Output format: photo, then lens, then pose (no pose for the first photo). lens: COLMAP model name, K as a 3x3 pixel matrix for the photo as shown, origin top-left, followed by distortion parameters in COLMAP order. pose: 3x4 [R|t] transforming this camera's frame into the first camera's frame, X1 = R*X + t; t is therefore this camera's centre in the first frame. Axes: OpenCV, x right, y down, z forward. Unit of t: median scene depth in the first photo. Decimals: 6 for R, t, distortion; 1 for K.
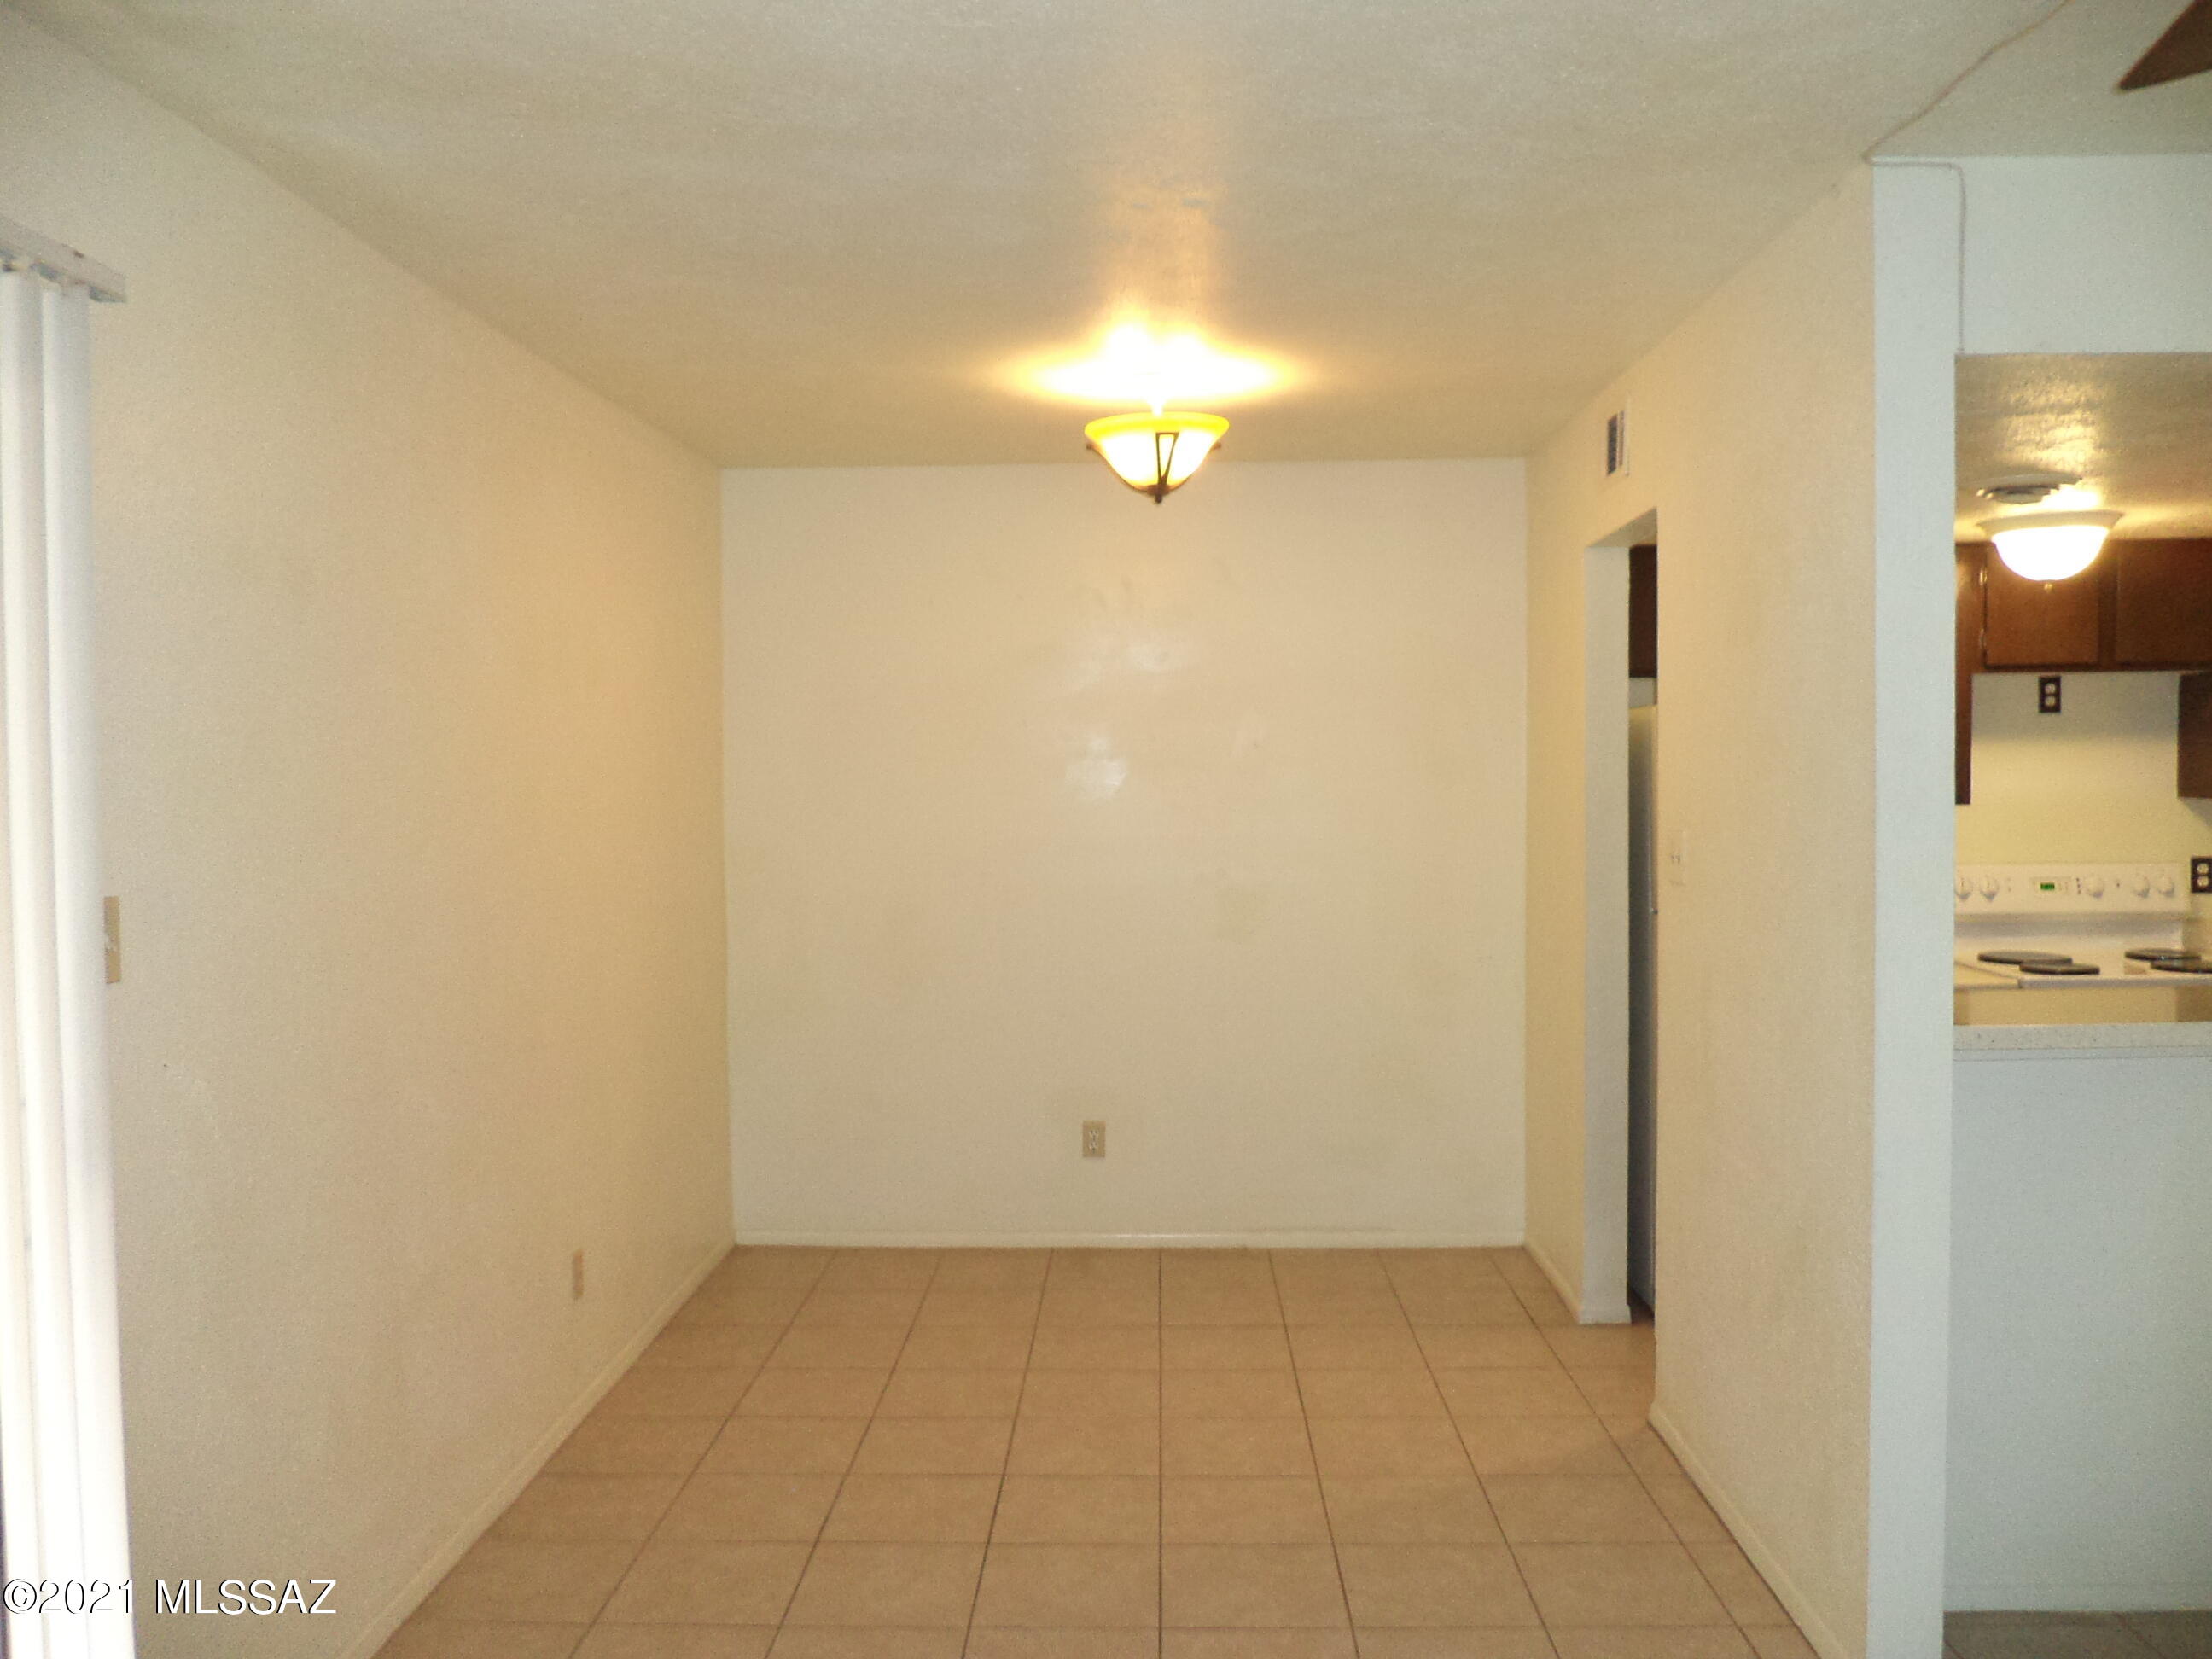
lens RADIAL K [[1785.2, 0, 1106.0], [0, 1785.2, 829.5], [0, 0, 1]] dist [-0.032627, 0.003204]
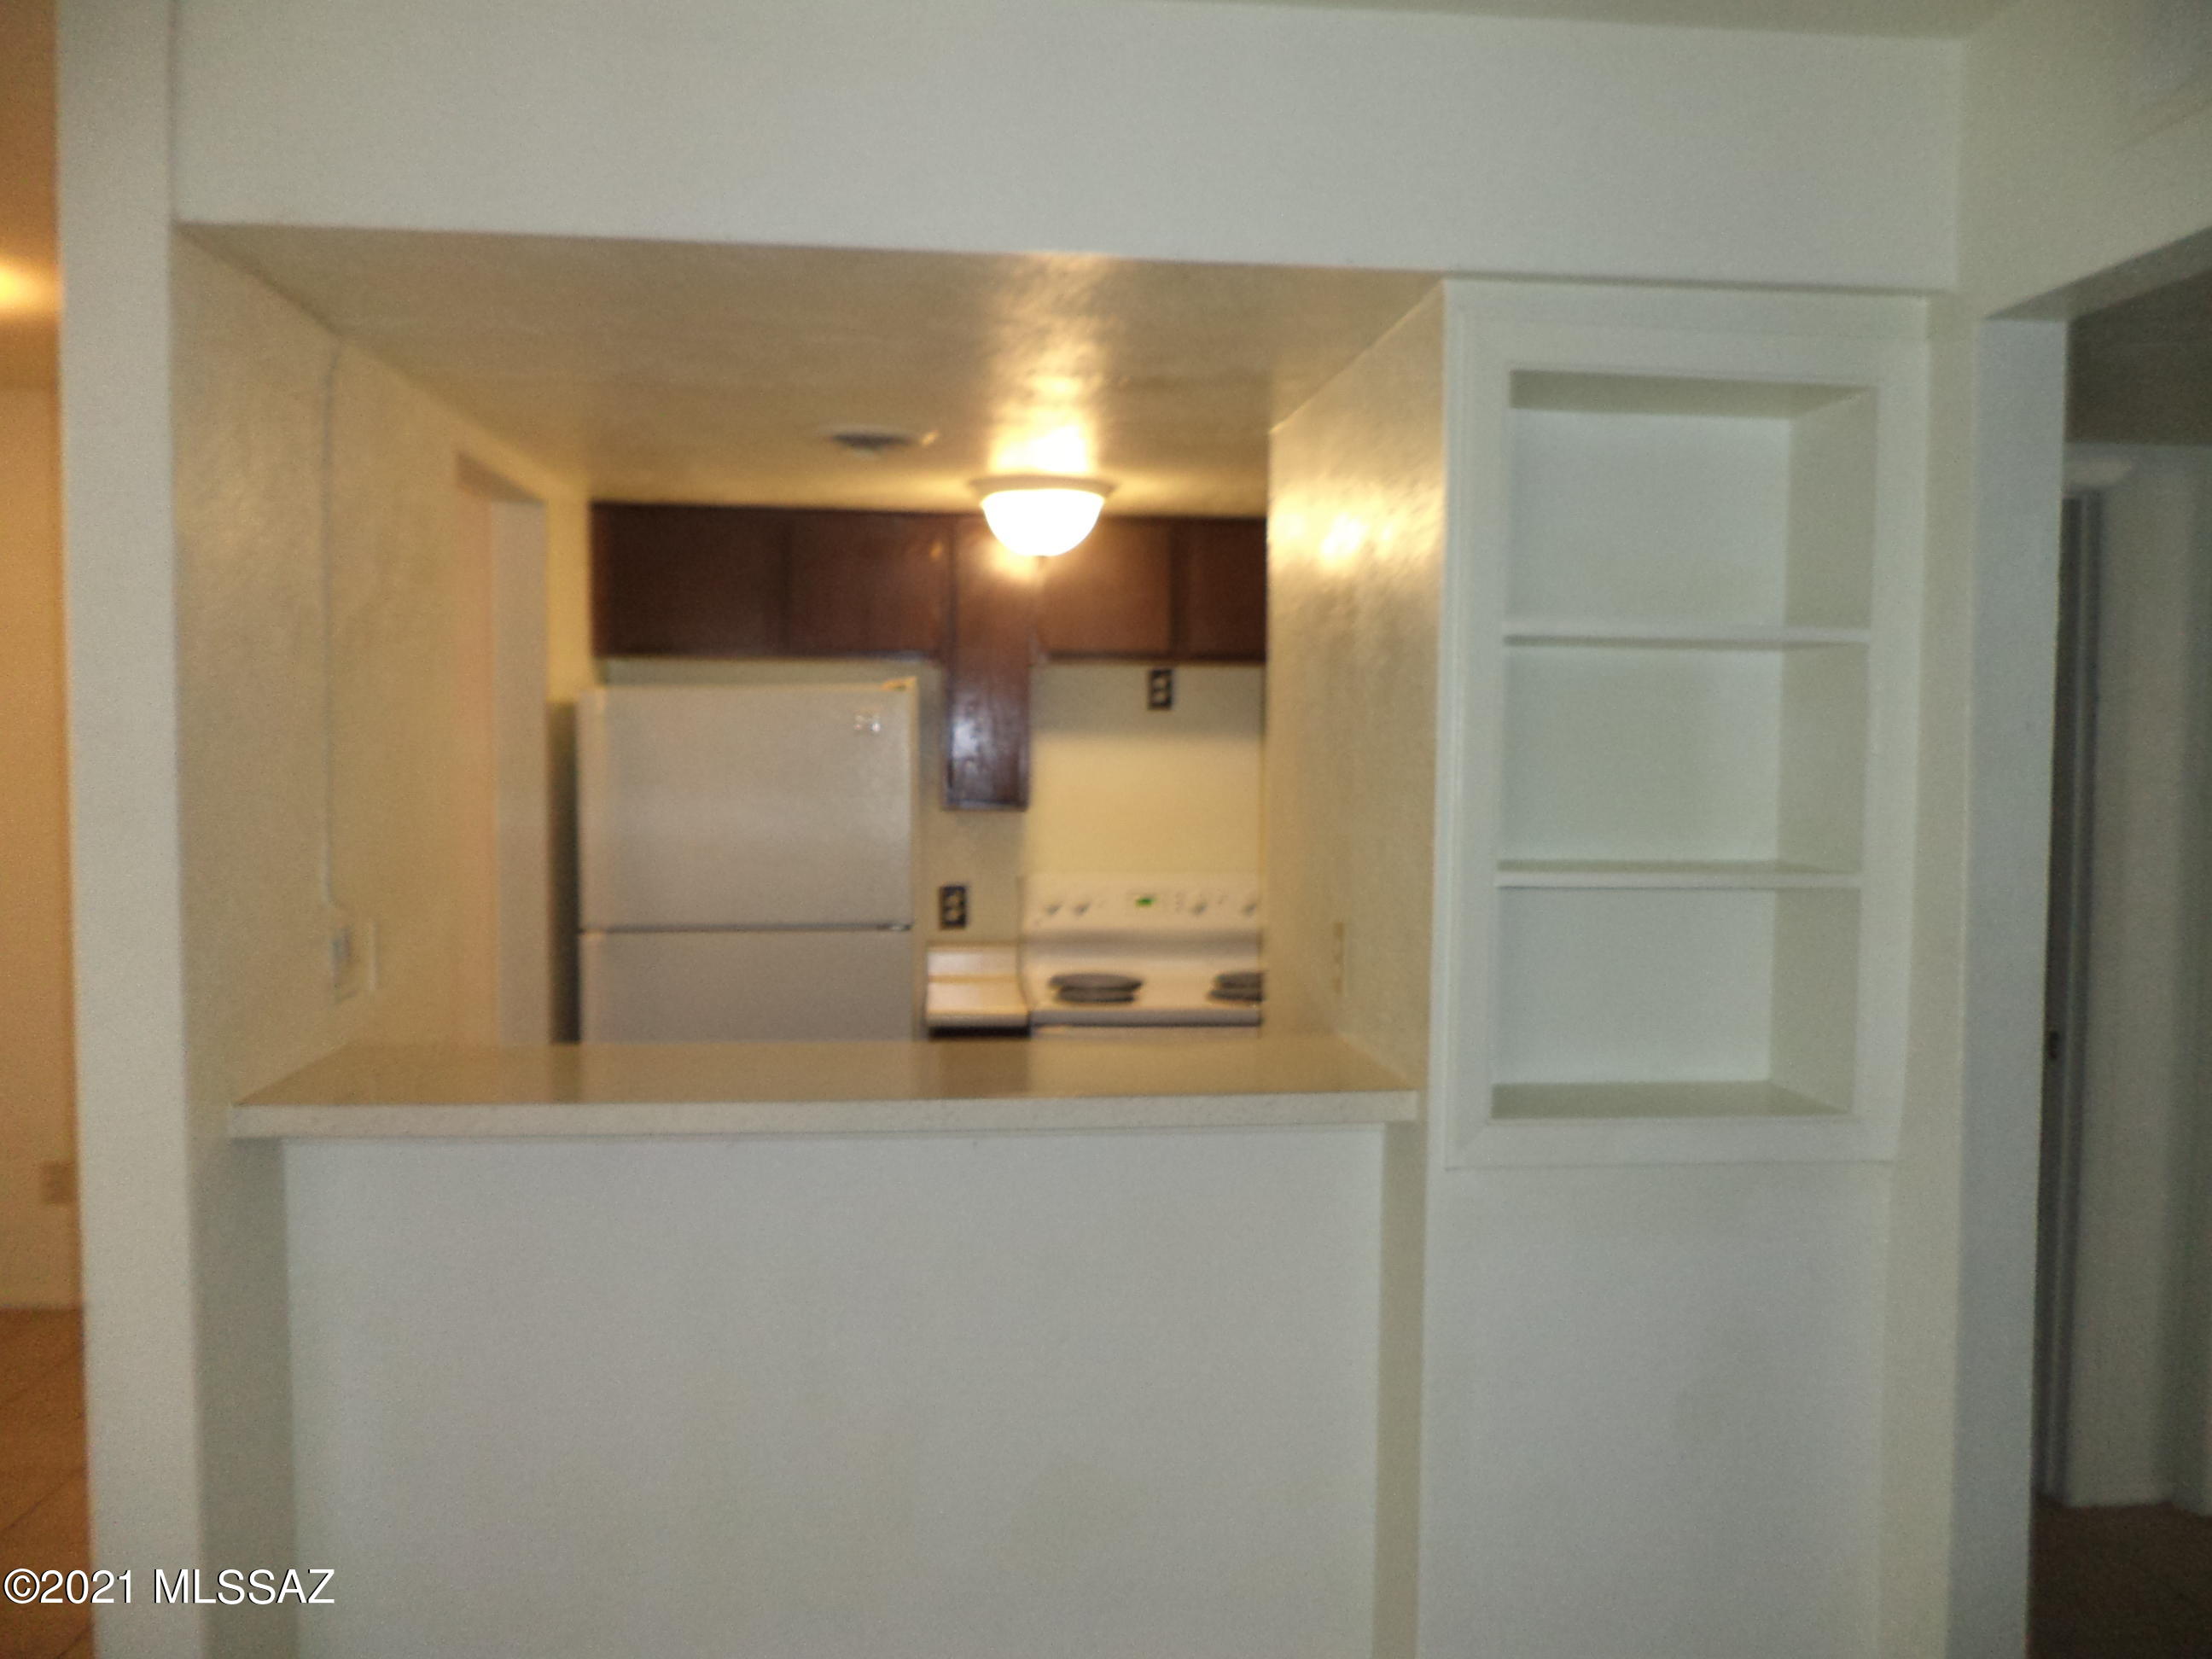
lens RADIAL K [[1785.2, 0, 1106.0], [0, 1785.2, 829.5], [0, 0, 1]] dist [-0.032627, 0.003204]
pose [[0.989267, 0.013084, 0.145530, 0.377548], [-0.013980, 0.999889, 0.005132, -0.008287], [-0.145446, -0.007112, 0.989341, 0.095991]]
